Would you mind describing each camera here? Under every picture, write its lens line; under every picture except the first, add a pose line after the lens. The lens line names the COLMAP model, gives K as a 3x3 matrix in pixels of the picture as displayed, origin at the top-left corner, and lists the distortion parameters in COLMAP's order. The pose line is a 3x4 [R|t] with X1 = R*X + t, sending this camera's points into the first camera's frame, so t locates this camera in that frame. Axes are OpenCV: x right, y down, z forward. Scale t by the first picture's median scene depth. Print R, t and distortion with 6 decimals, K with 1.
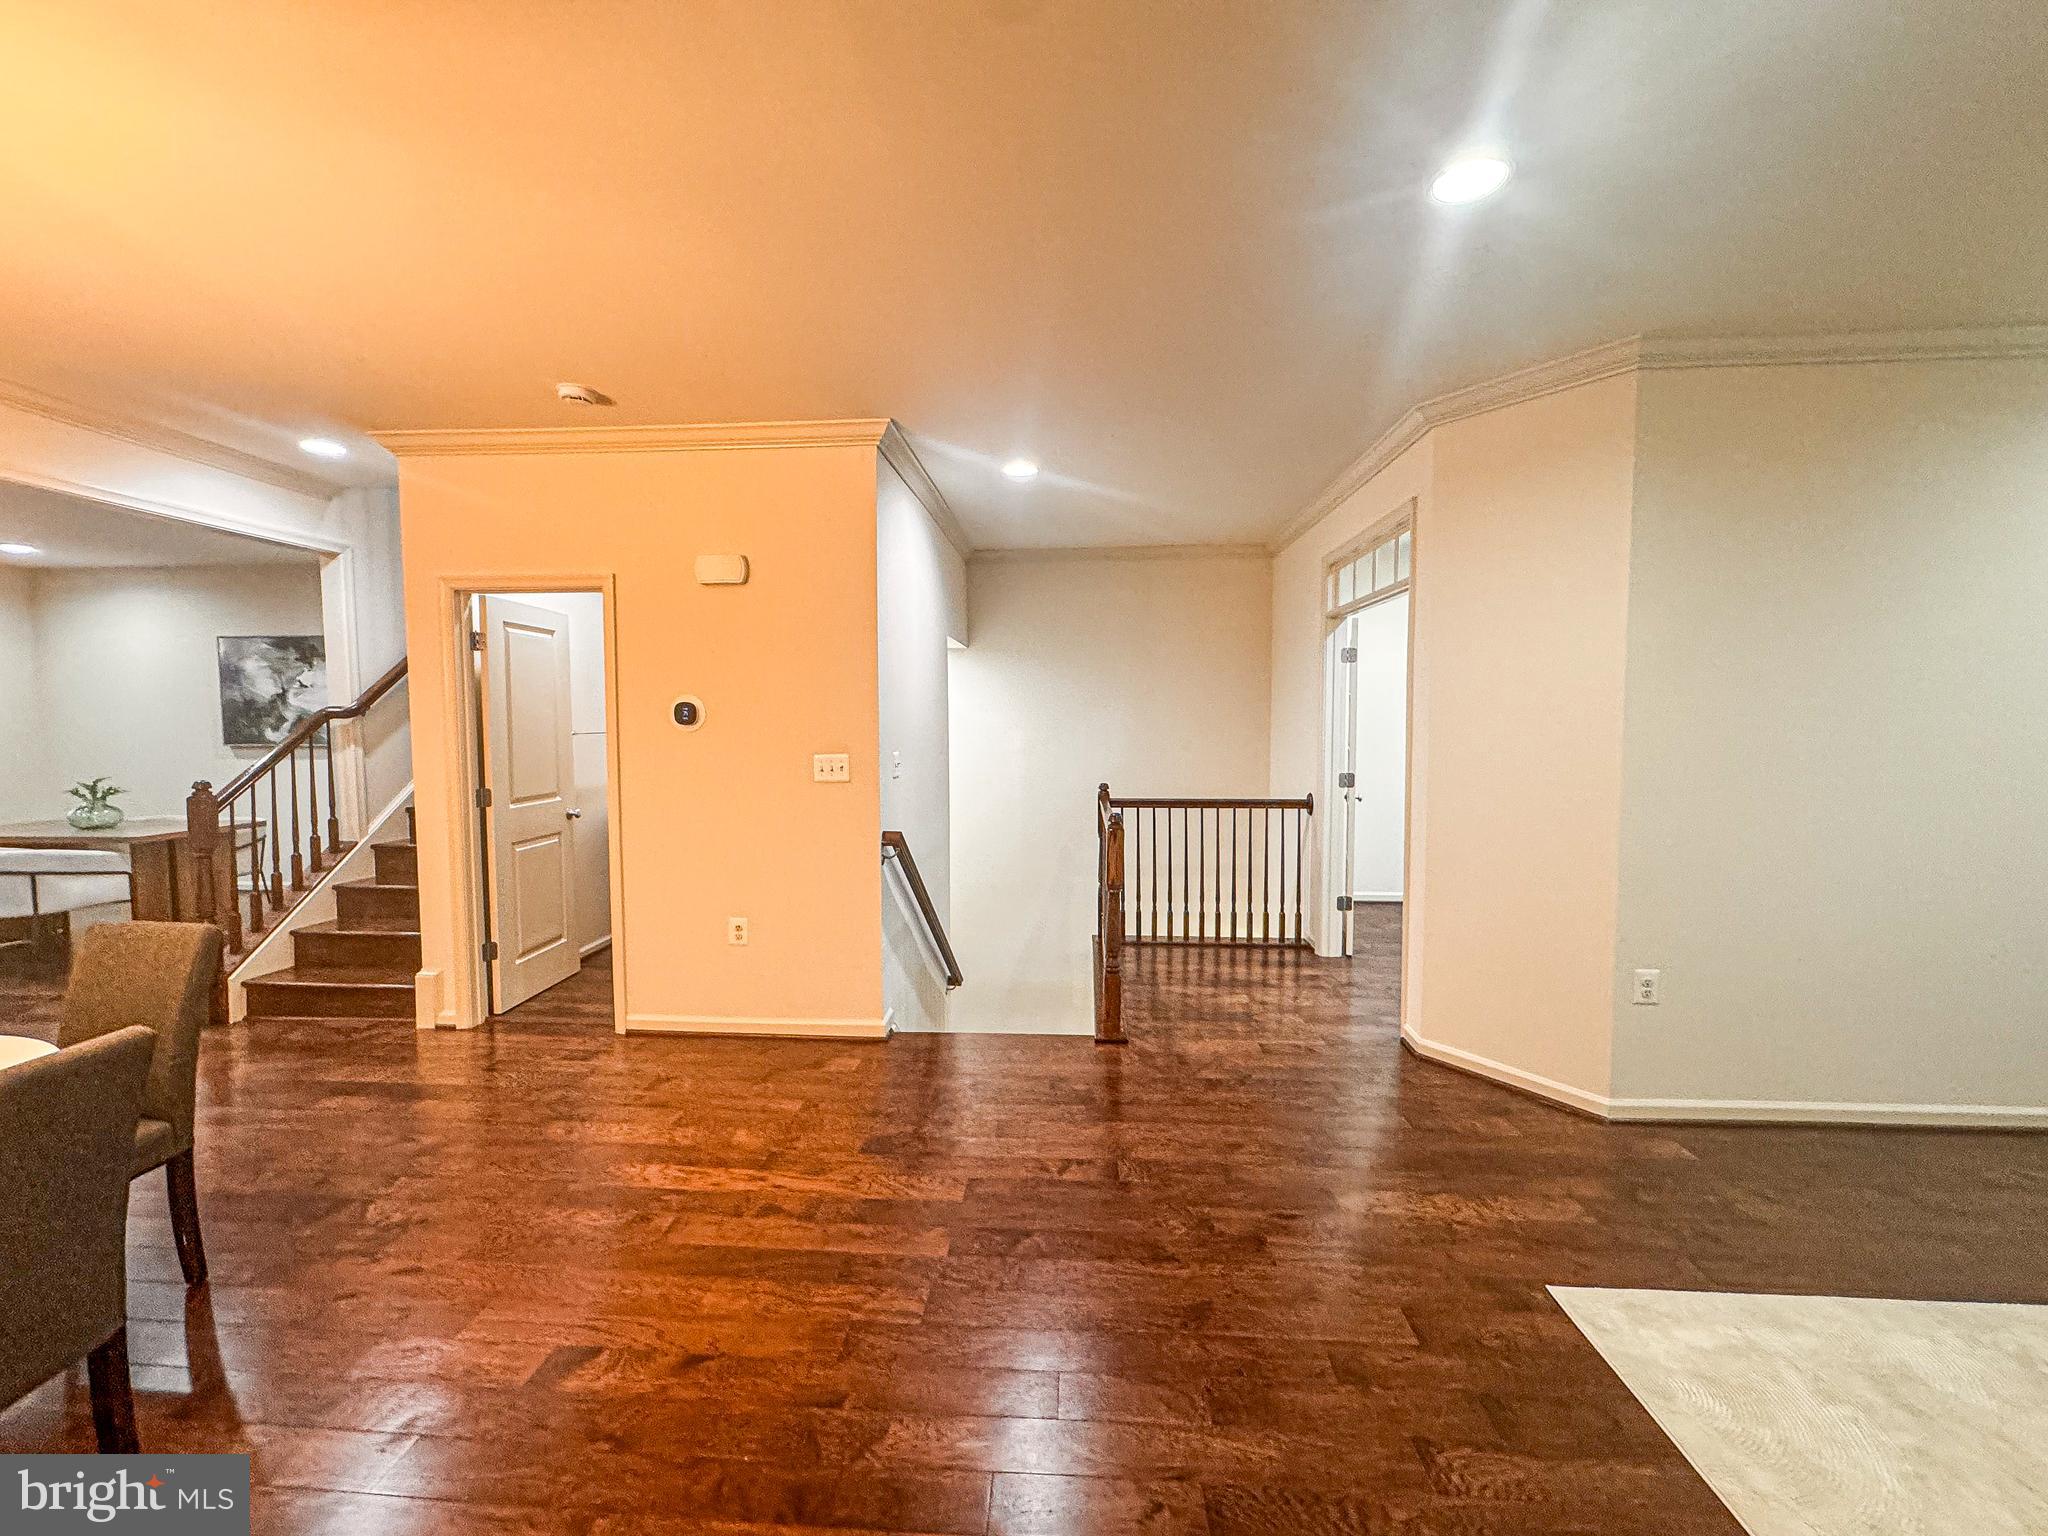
lens RADIAL K [[818.7, 0, 1020.3], [0, 818.7, 761.0], [0, 0, 1]] dist [-0.002481, 0.000543]
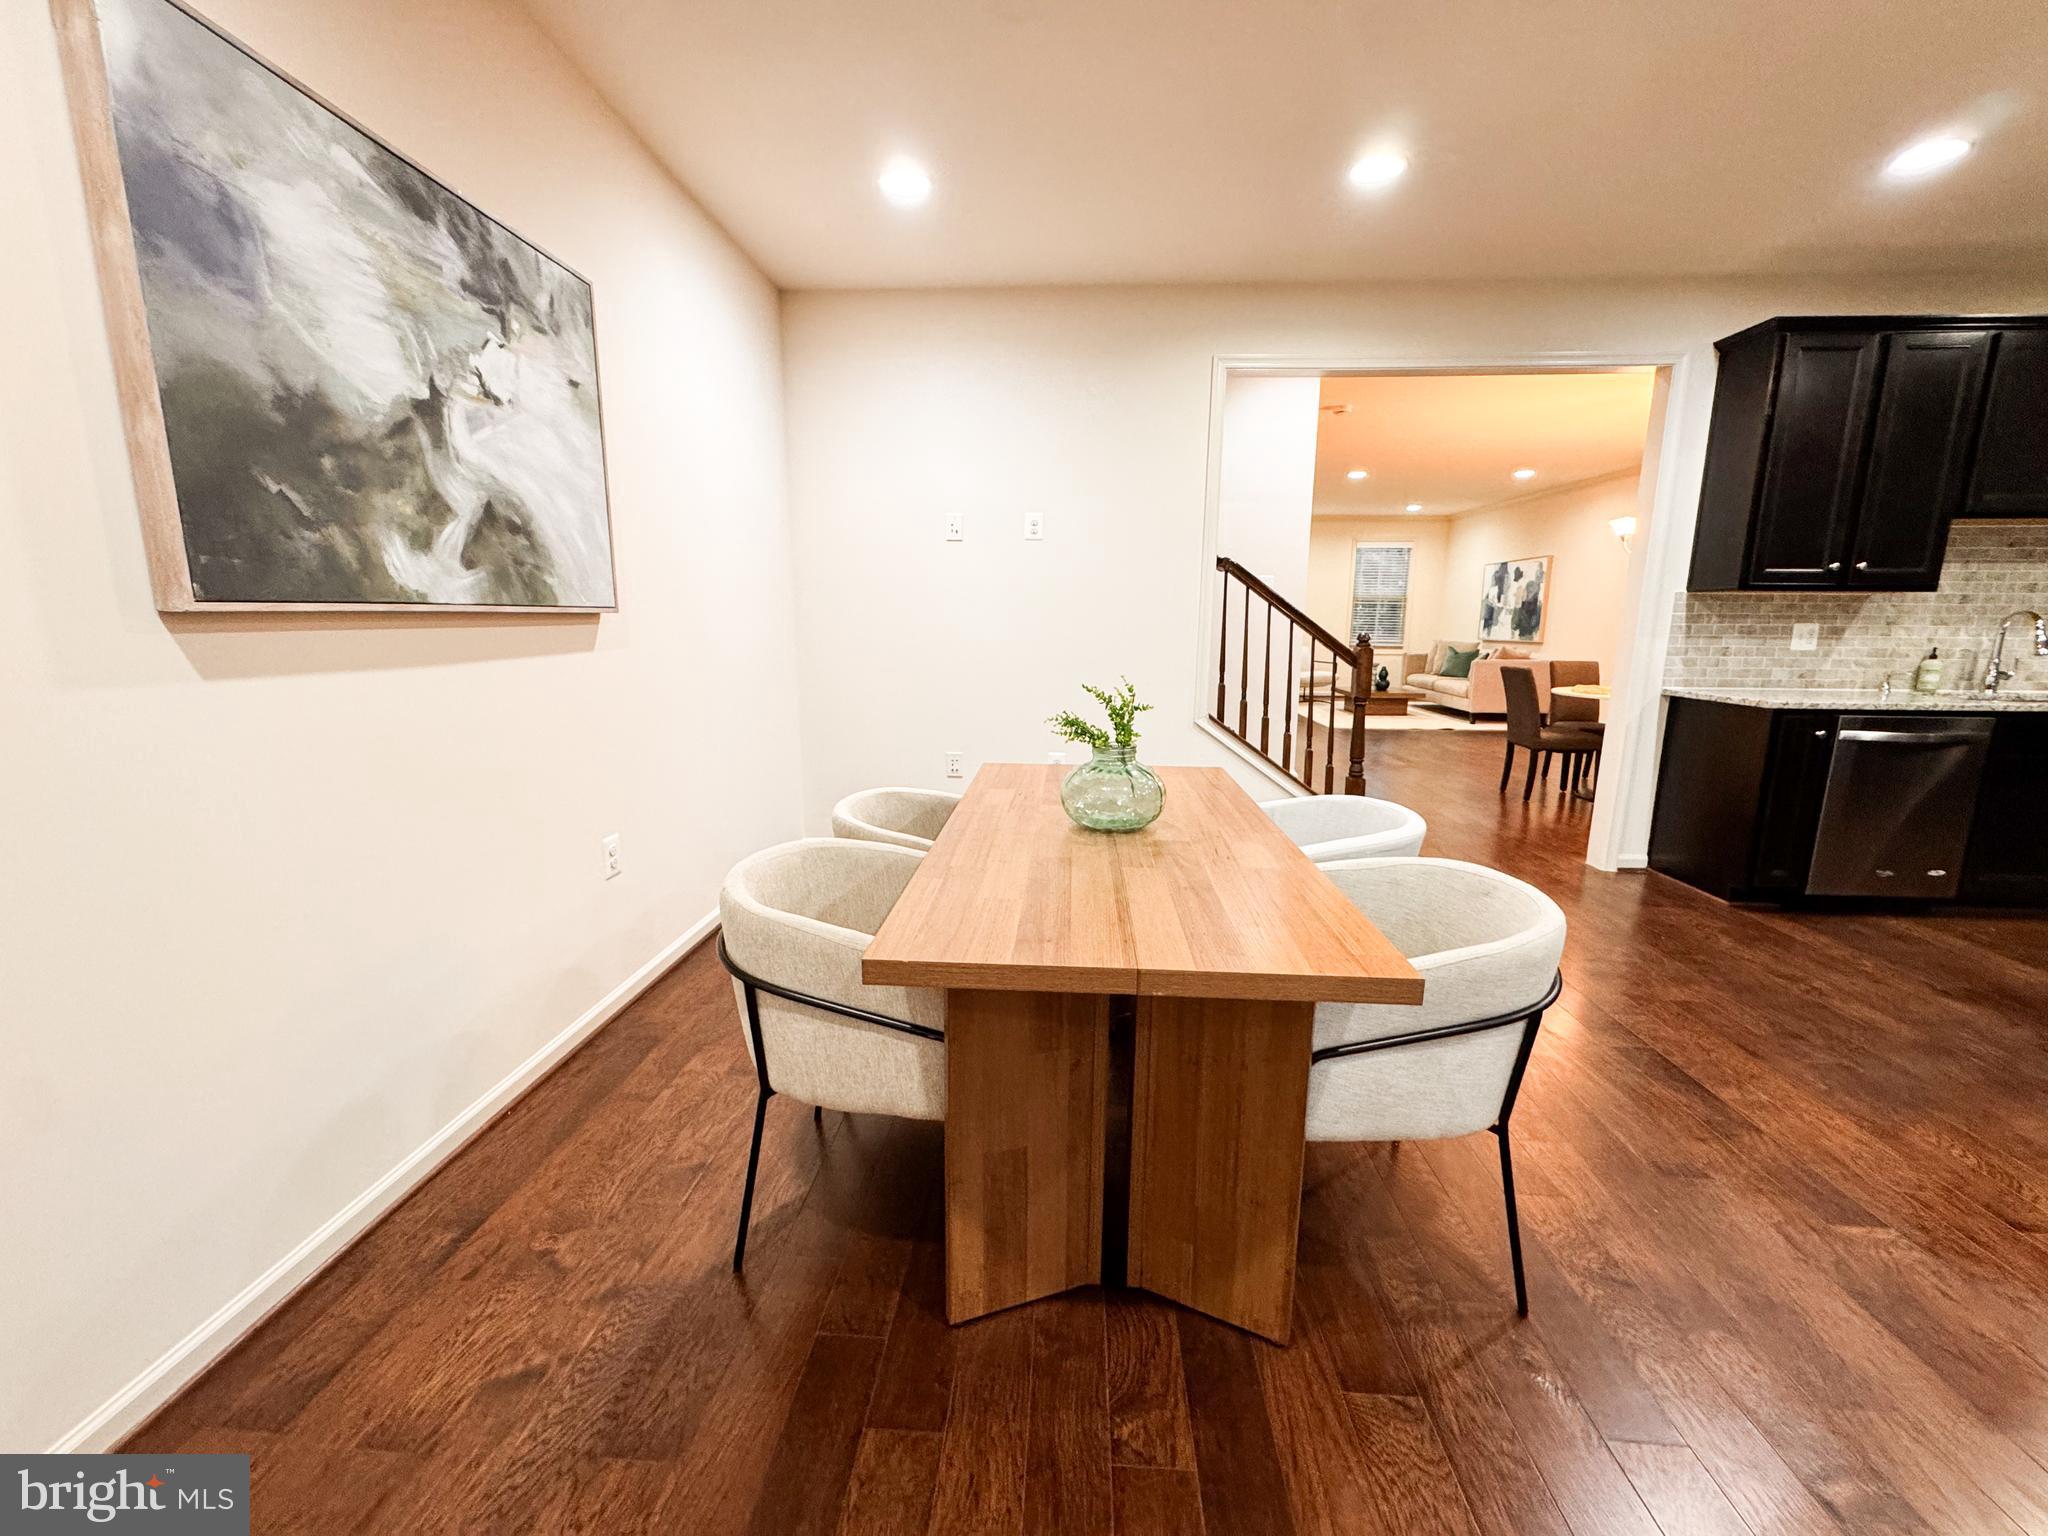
lens RADIAL K [[818.7, 0, 1023.6], [0, 818.7, 762.5], [0, 0, 1]] dist [-0.002481, 0.000543]
pose [[-0.001245, -0.175393, 0.984498, -2.013855], [0.046697, 0.983414, 0.175259, -0.014411], [-0.998908, 0.046192, 0.006966, 1.404325]]
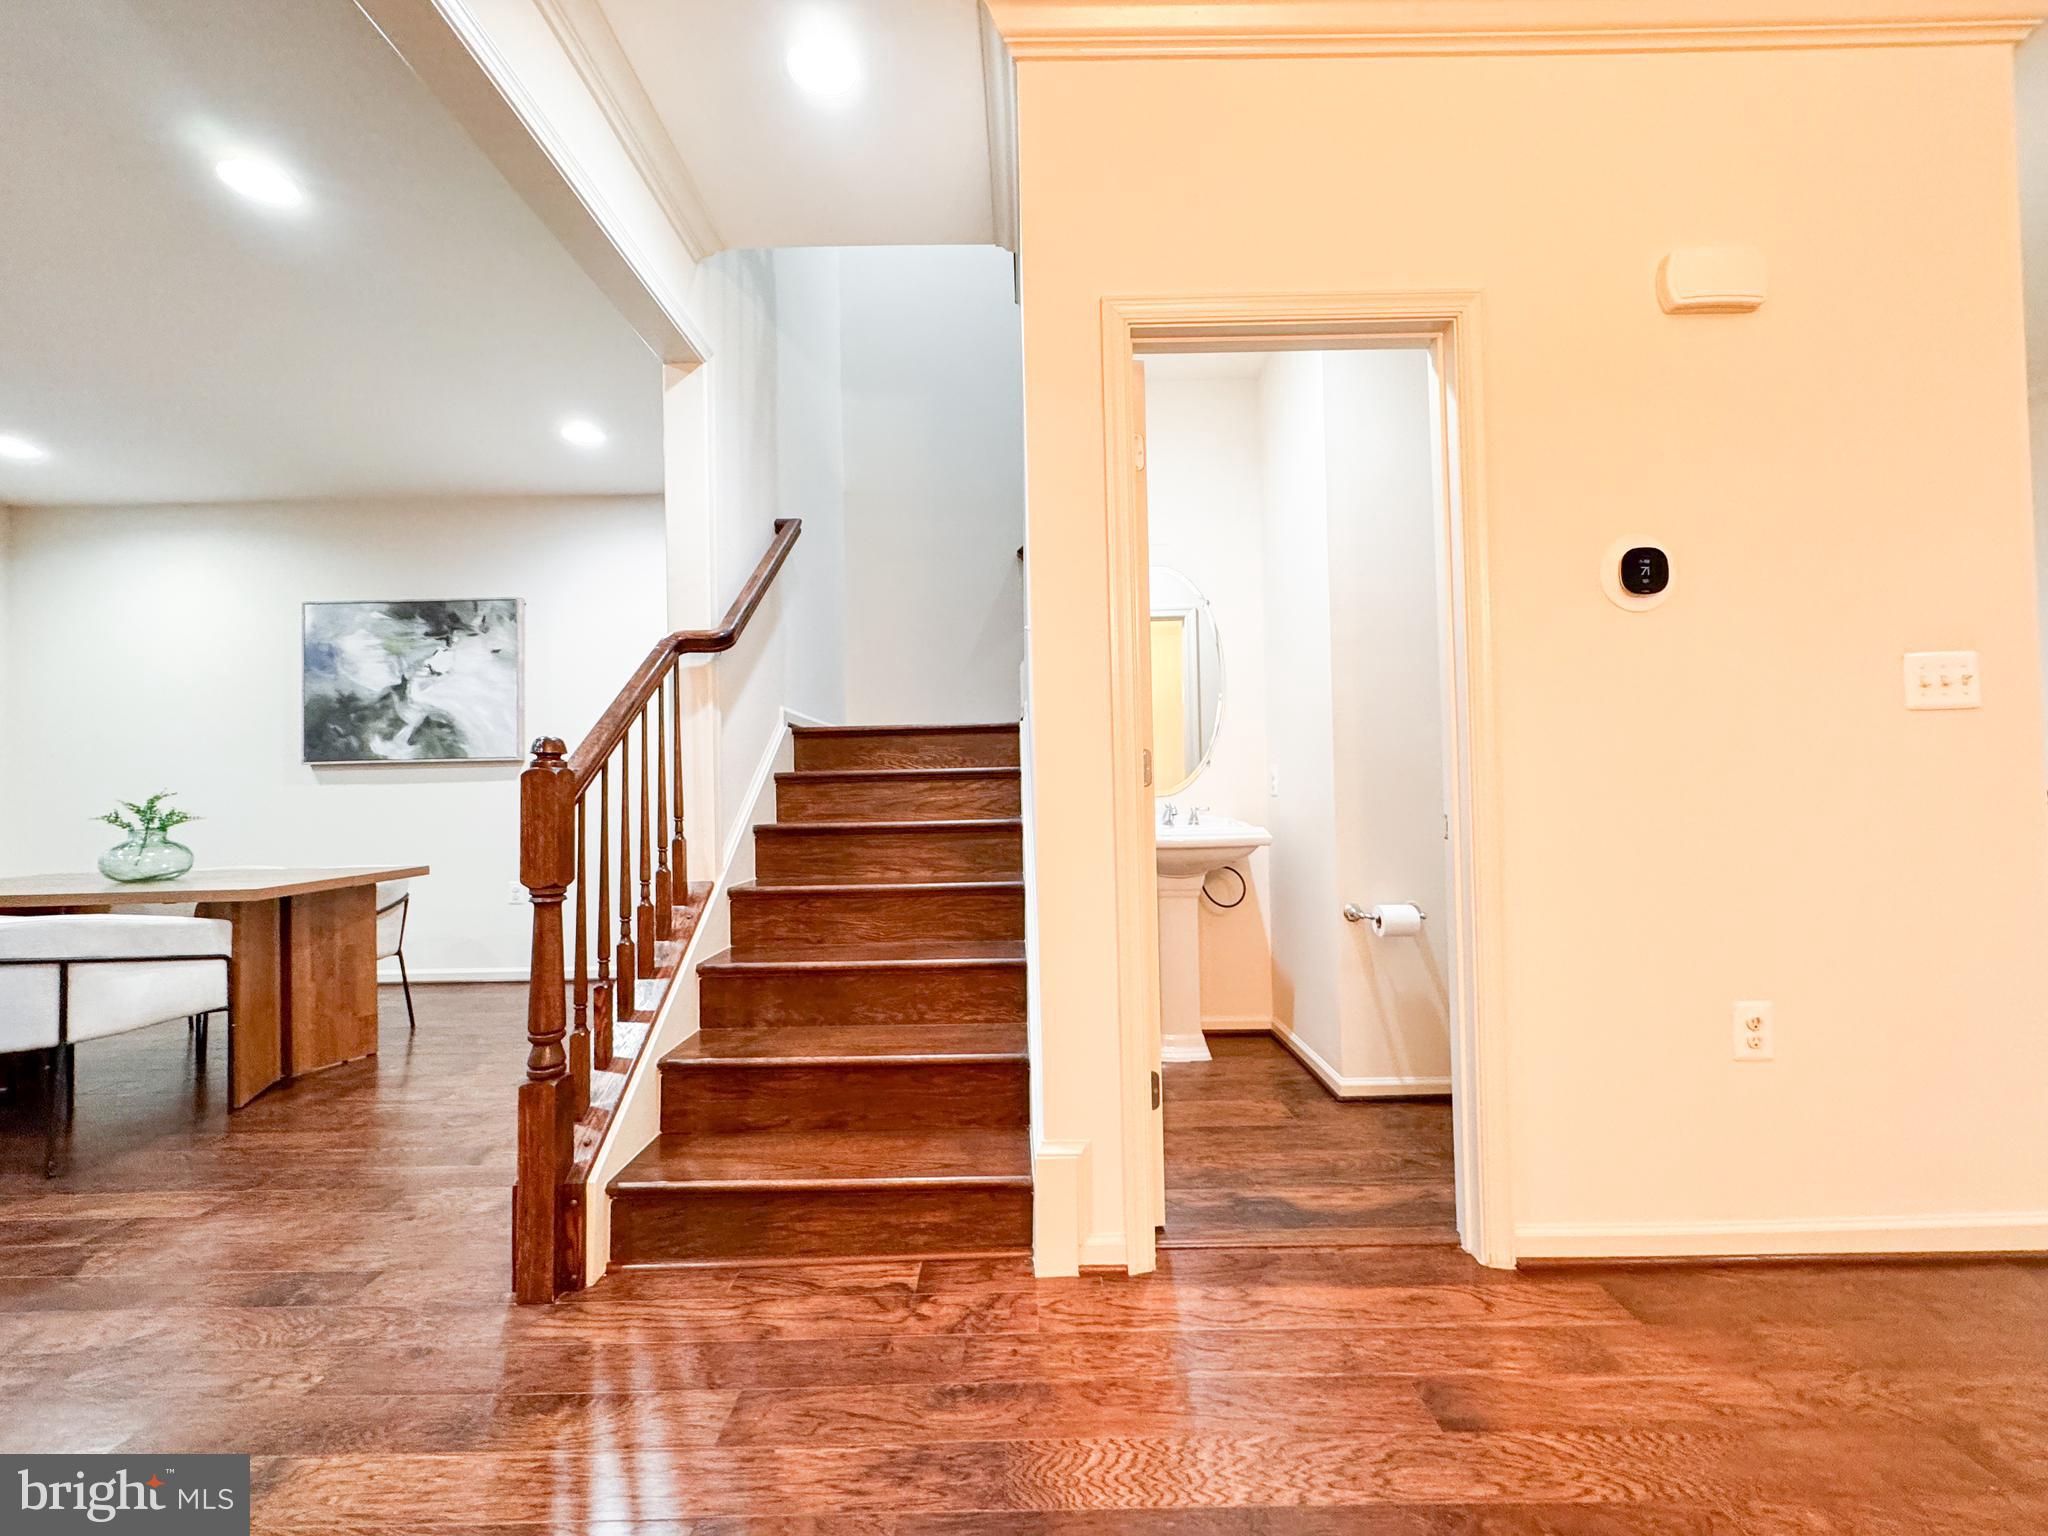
lens RADIAL K [[818.7, 0, 1019.8], [0, 818.7, 764.7], [0, 0, 1]] dist [-0.002481, 0.000543]
pose [[0.997709, -0.015577, 0.065830, -0.755569], [0.020750, 0.996686, -0.078653, 0.079623], [-0.064387, 0.079839, 0.994726, 0.520592]]
